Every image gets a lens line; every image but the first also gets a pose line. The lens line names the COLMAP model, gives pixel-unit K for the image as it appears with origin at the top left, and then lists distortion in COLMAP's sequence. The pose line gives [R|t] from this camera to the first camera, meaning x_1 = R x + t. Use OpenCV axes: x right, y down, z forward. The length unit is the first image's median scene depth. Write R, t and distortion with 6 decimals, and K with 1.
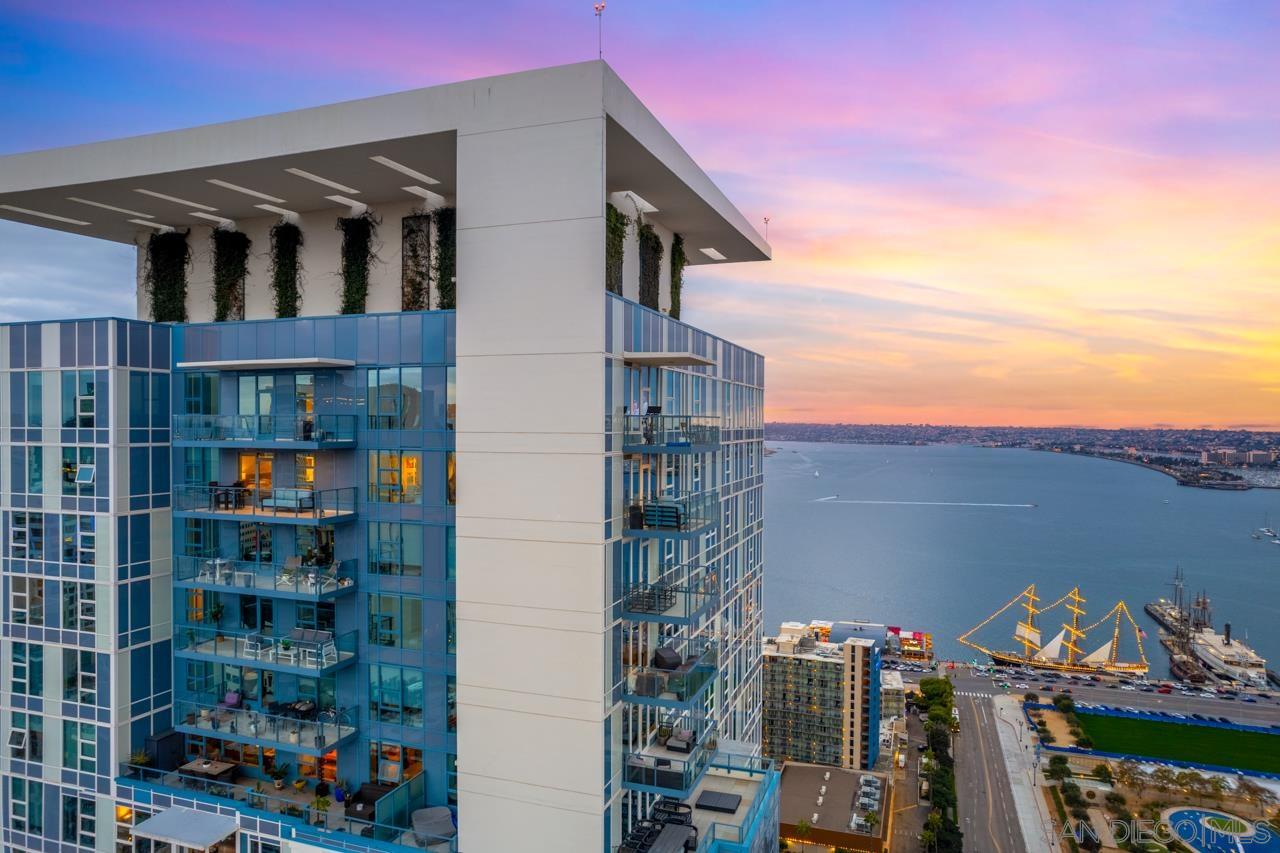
lens RADIAL K [[819.9, 0, 640.0], [0, 819.9, 426.5], [0, 0, 1]] dist [-0.106894, 0.088557]
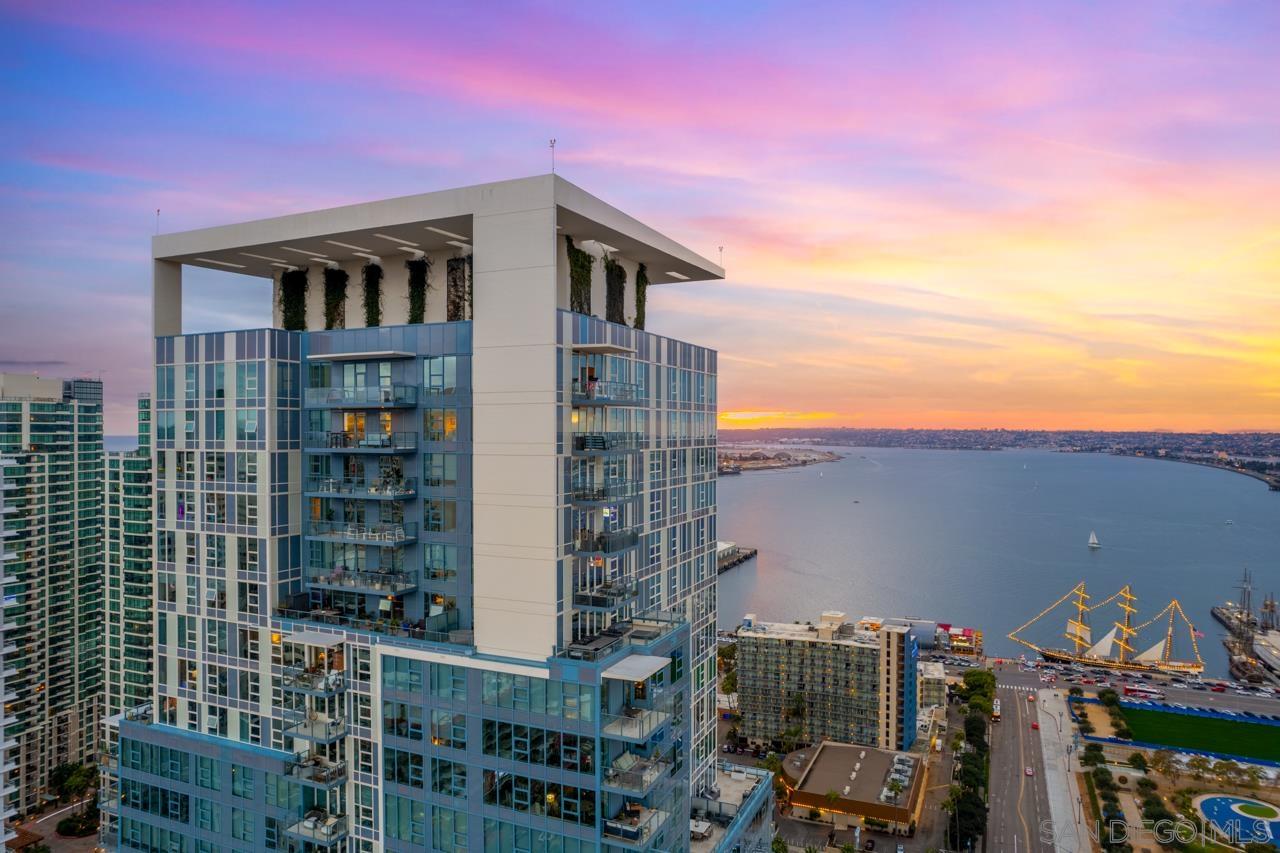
lens RADIAL K [[819.9, 0, 640.0], [0, 819.9, 426.5], [0, 0, 1]] dist [-0.106894, 0.088557]
pose [[0.996564, -0.004715, -0.082696, 0.172092], [0.004091, 0.999962, -0.007708, 0.060790], [0.082729, 0.007343, 0.996545, -0.437976]]
